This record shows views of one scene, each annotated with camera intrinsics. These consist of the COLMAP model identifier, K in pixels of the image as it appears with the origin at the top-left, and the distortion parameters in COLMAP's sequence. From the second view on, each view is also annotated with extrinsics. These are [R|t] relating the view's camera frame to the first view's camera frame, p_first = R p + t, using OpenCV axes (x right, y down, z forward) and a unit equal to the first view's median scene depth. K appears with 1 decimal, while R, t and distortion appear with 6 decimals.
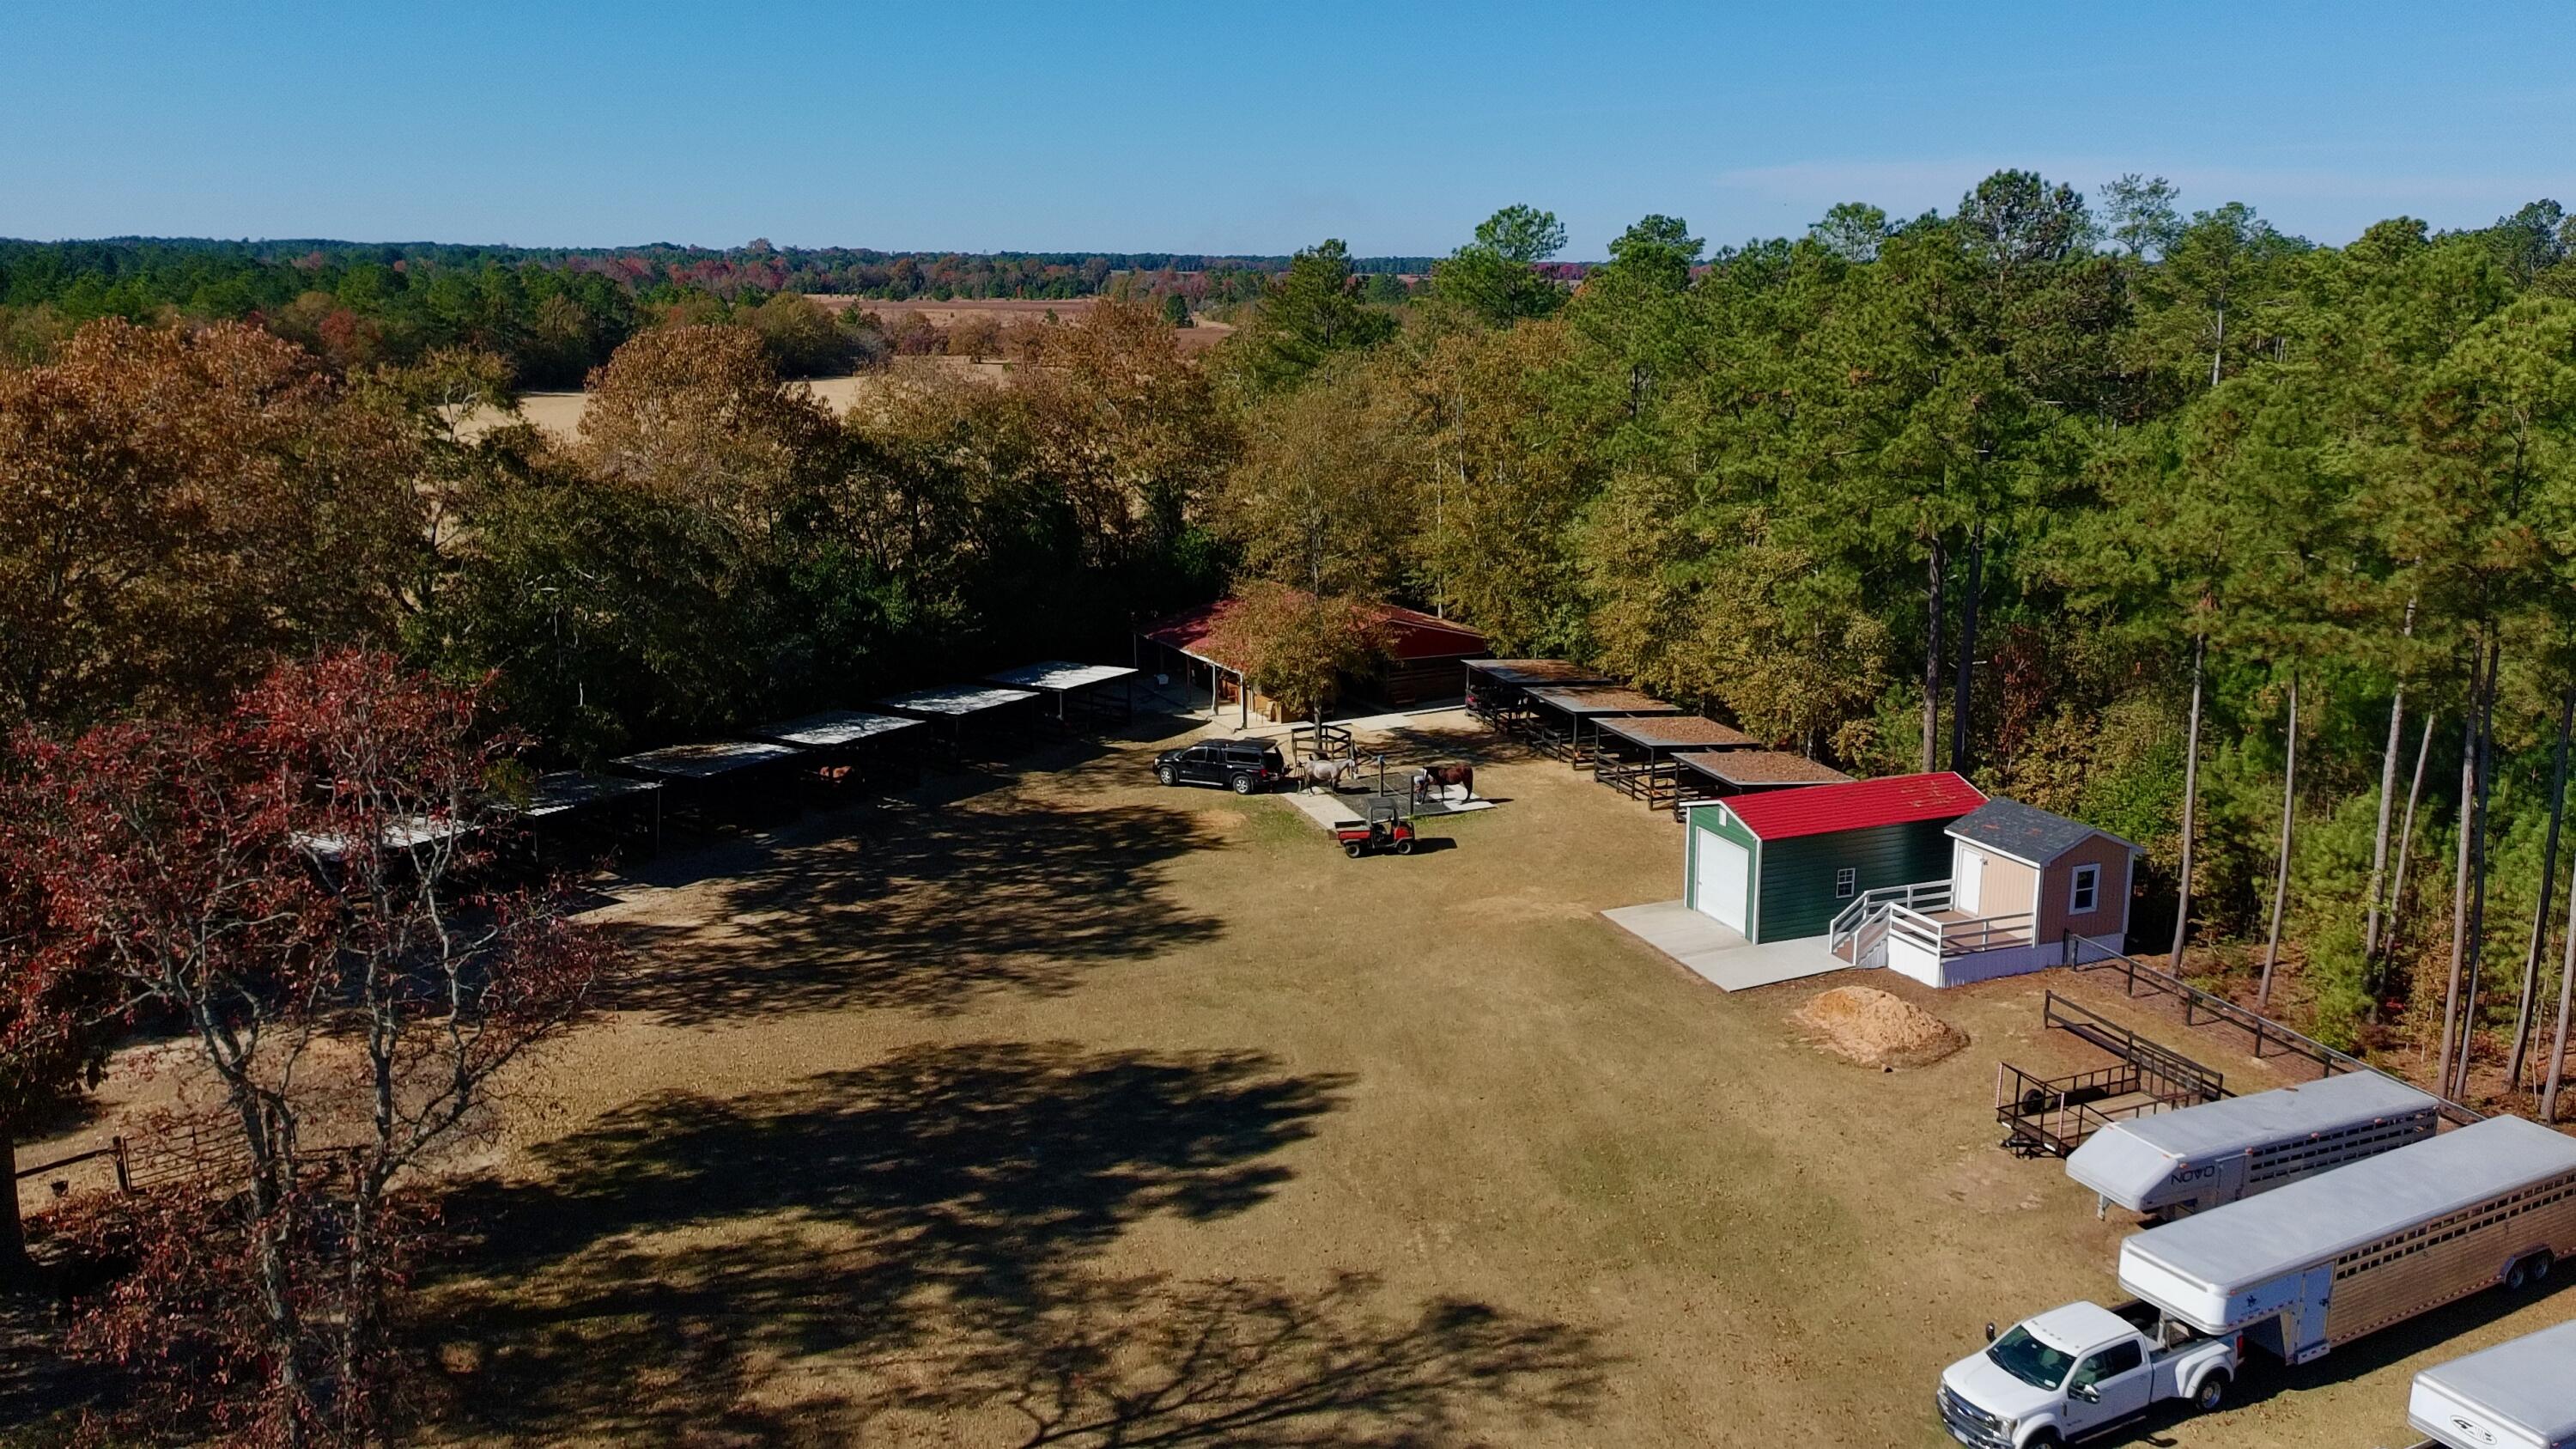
lens RADIAL K [[1964.9, 0, 1288.0], [0, 1964.9, 724.5], [0, 0, 1]] dist [0.043867, 0.002092]
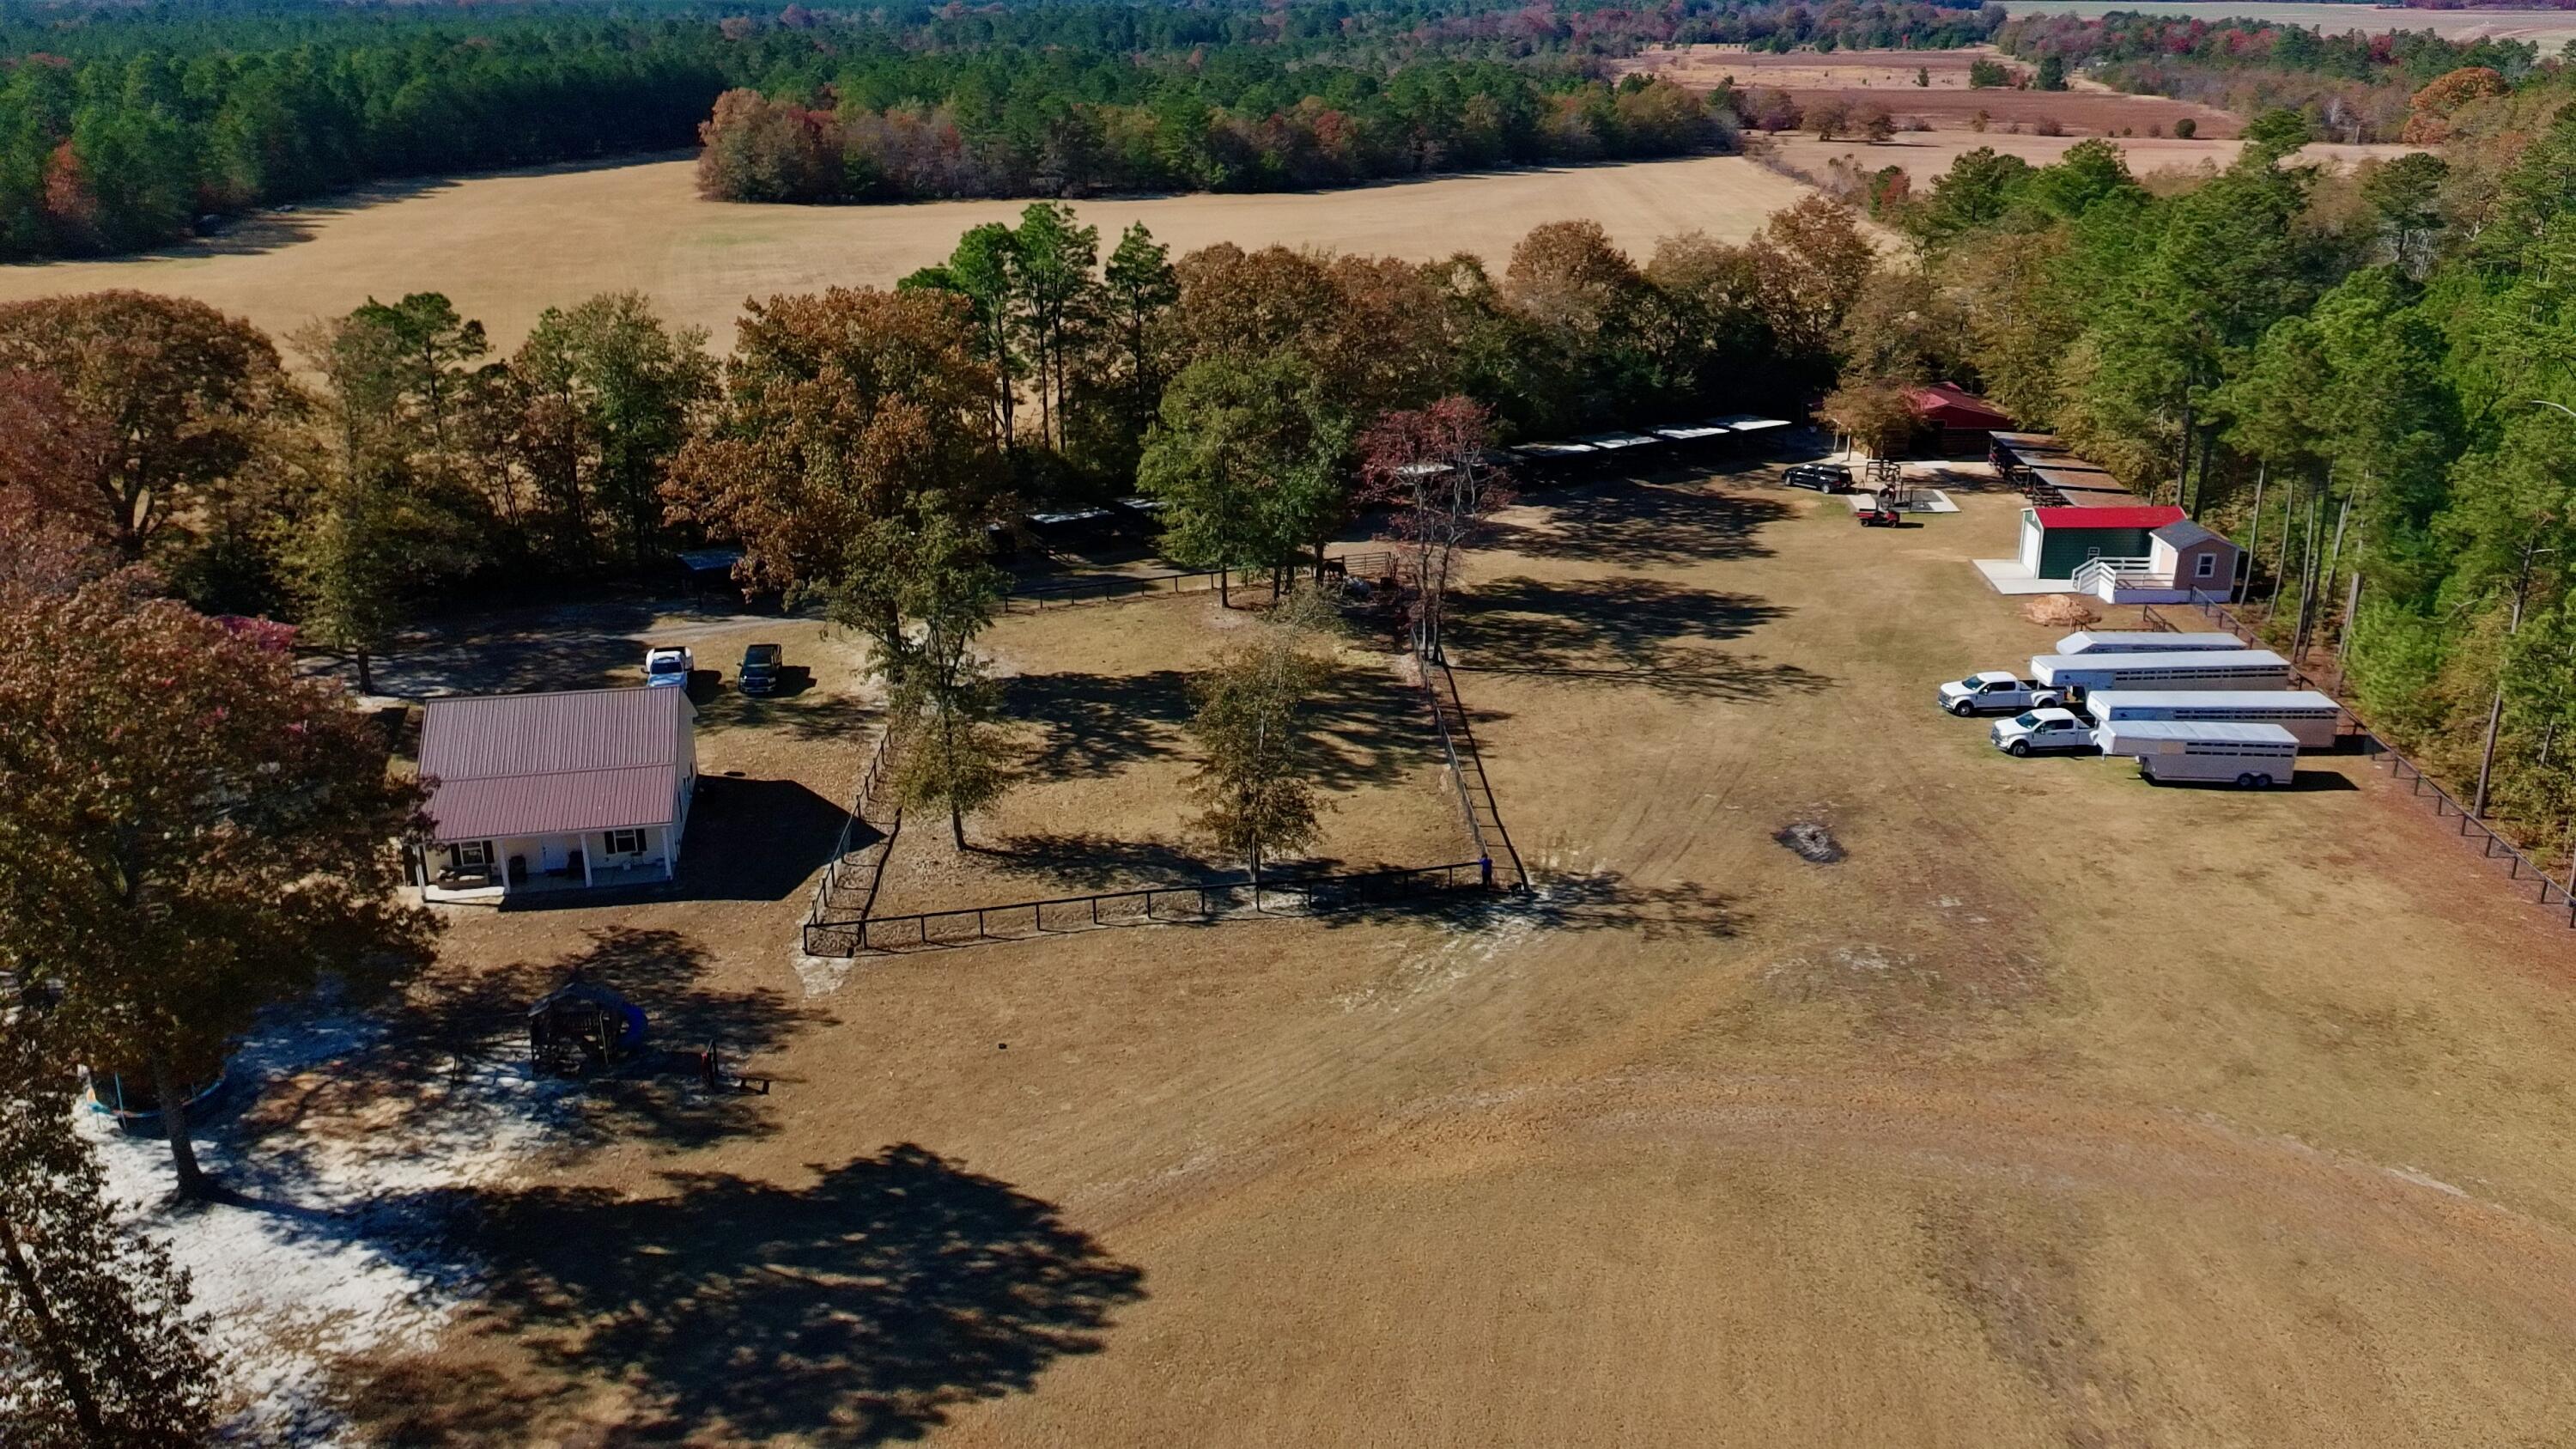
lens RADIAL K [[1914.9, 0, 1288.0], [0, 1914.9, 724.5], [0, 0, 1]] dist [0.083370, -0.122022]
pose [[0.907439, 0.138967, -0.396538, 0.269126], [-0.084701, 0.984851, 0.151311, 0.017307], [0.411558, -0.103718, 0.905463, -0.884016]]
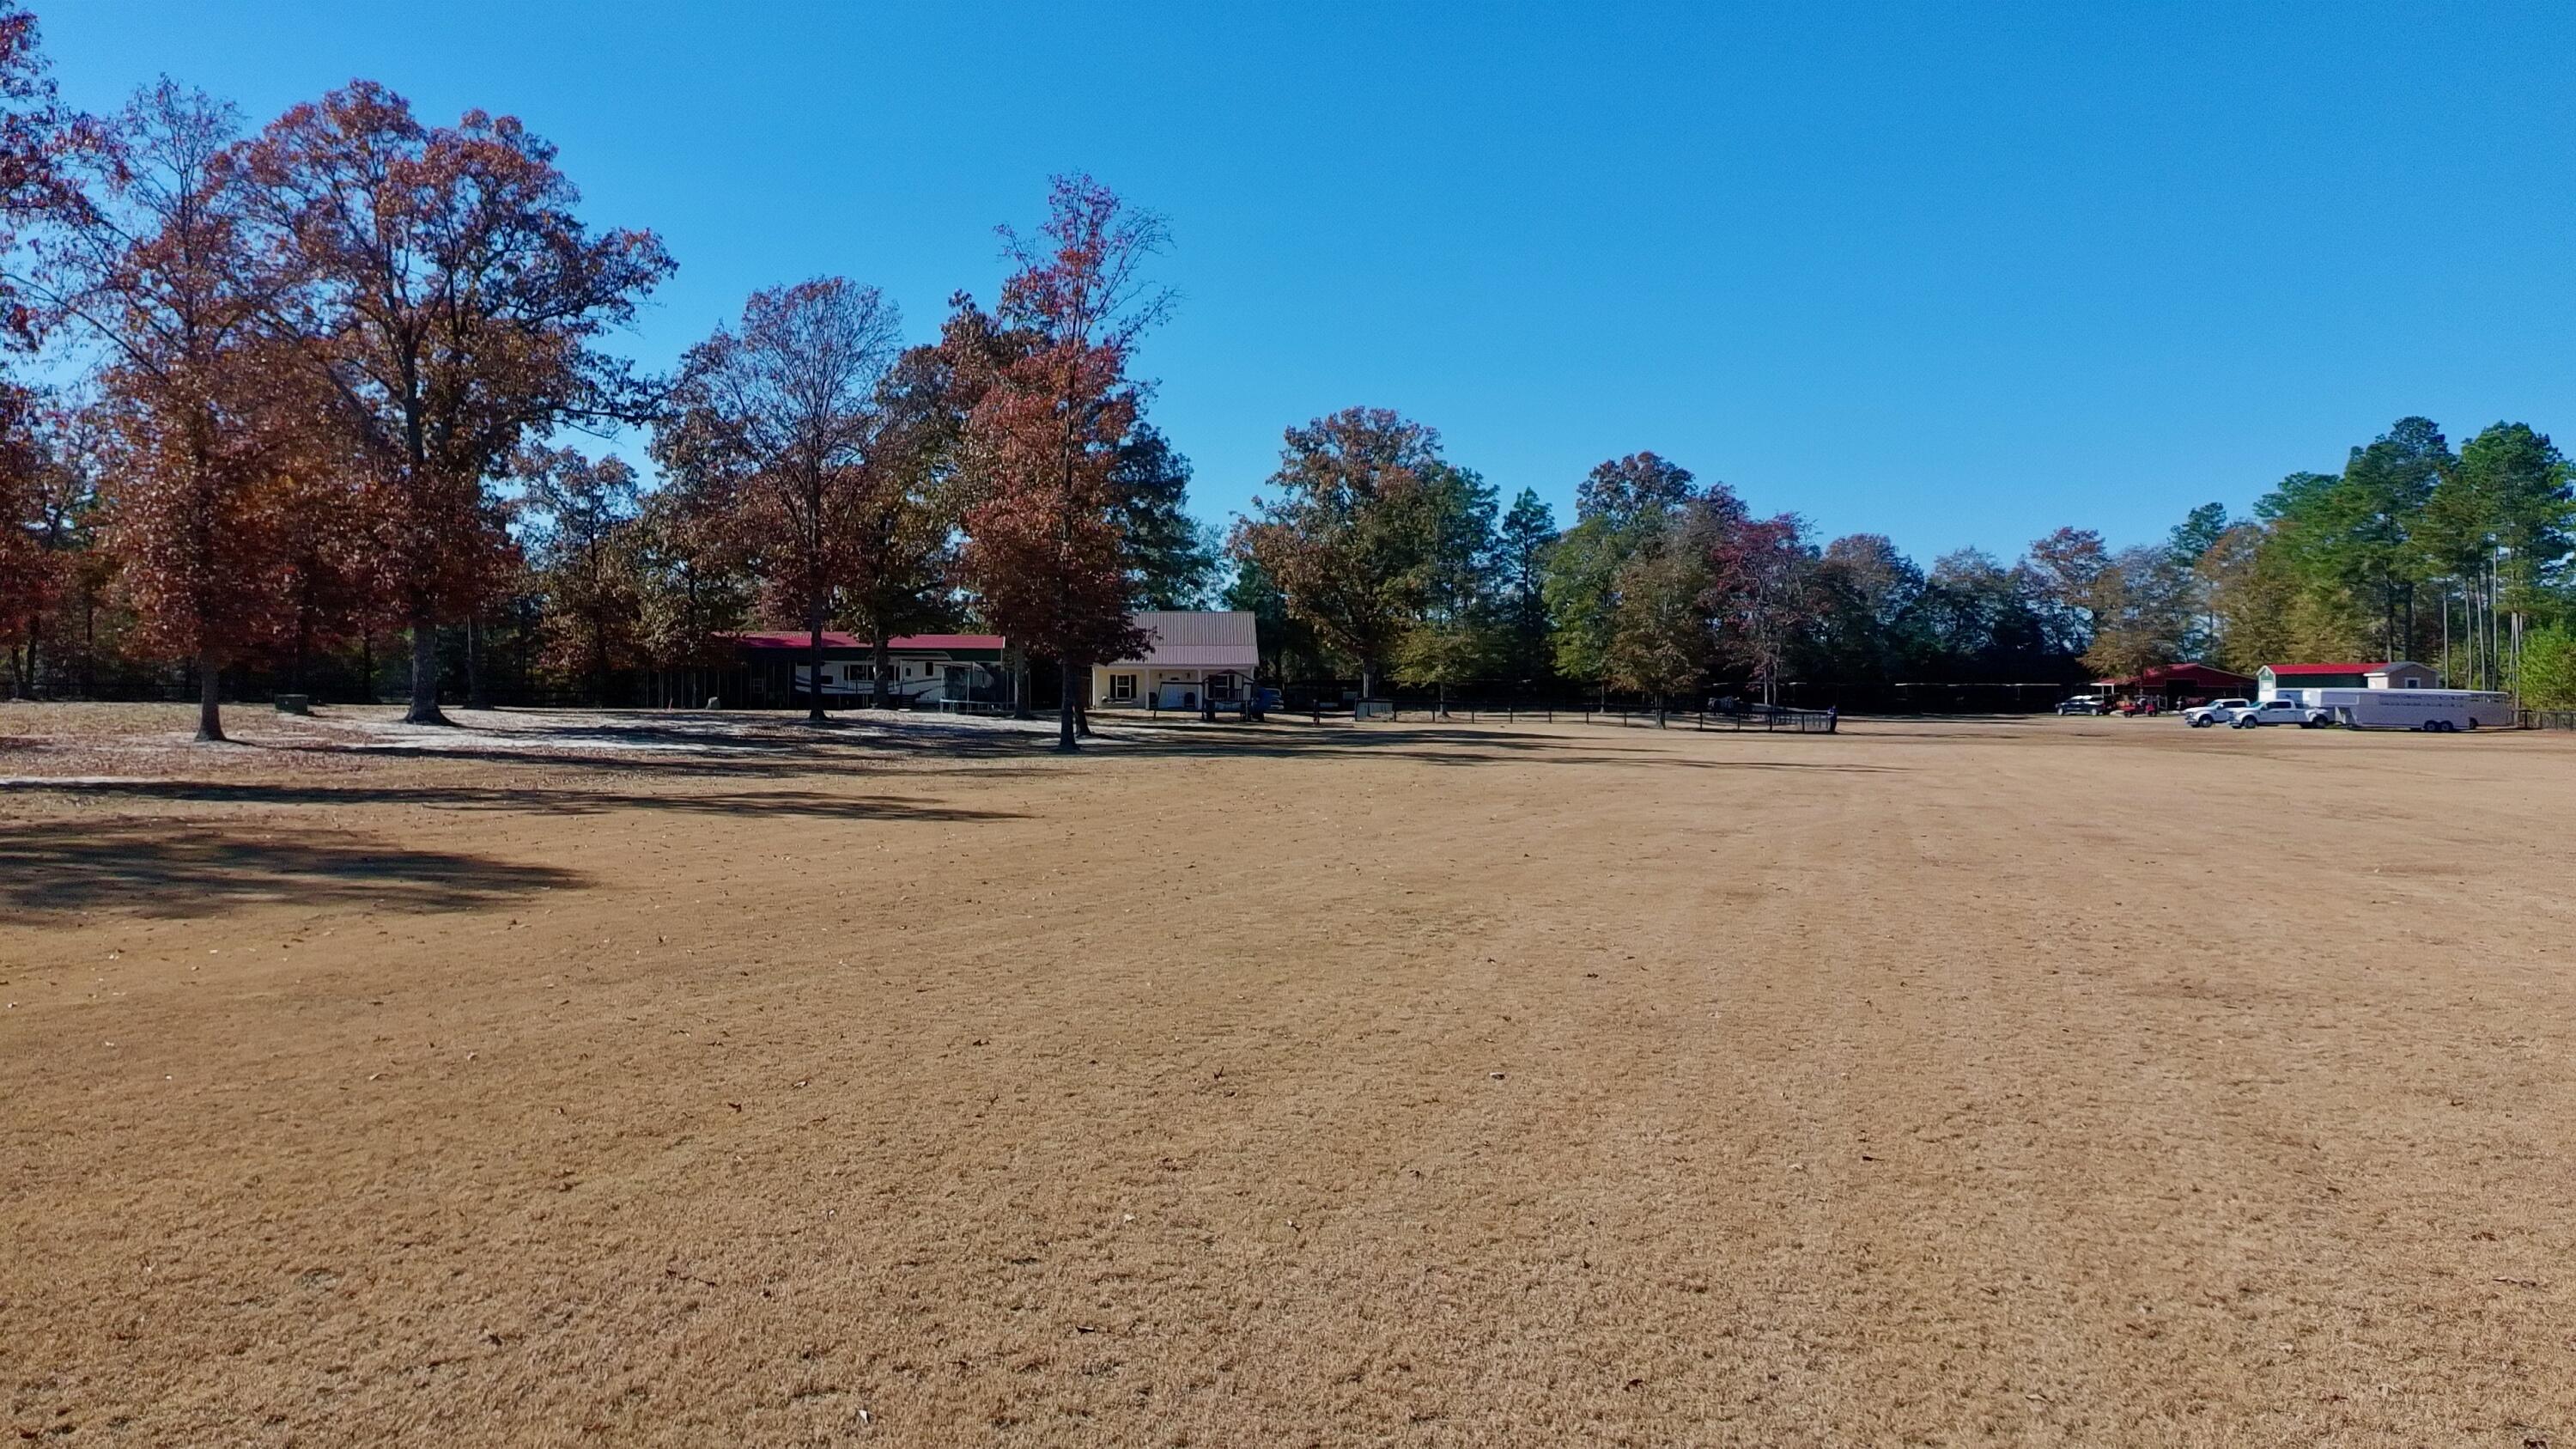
lens RADIAL K [[1914.9, 0, 1288.0], [0, 1914.9, 724.5], [0, 0, 1]] dist [0.083370, -0.122022]
pose [[0.839425, 0.014392, -0.543285, 0.406725], [-0.127546, 0.976947, -0.171190, 0.542996], [0.528298, 0.212995, 0.821909, -1.301499]]
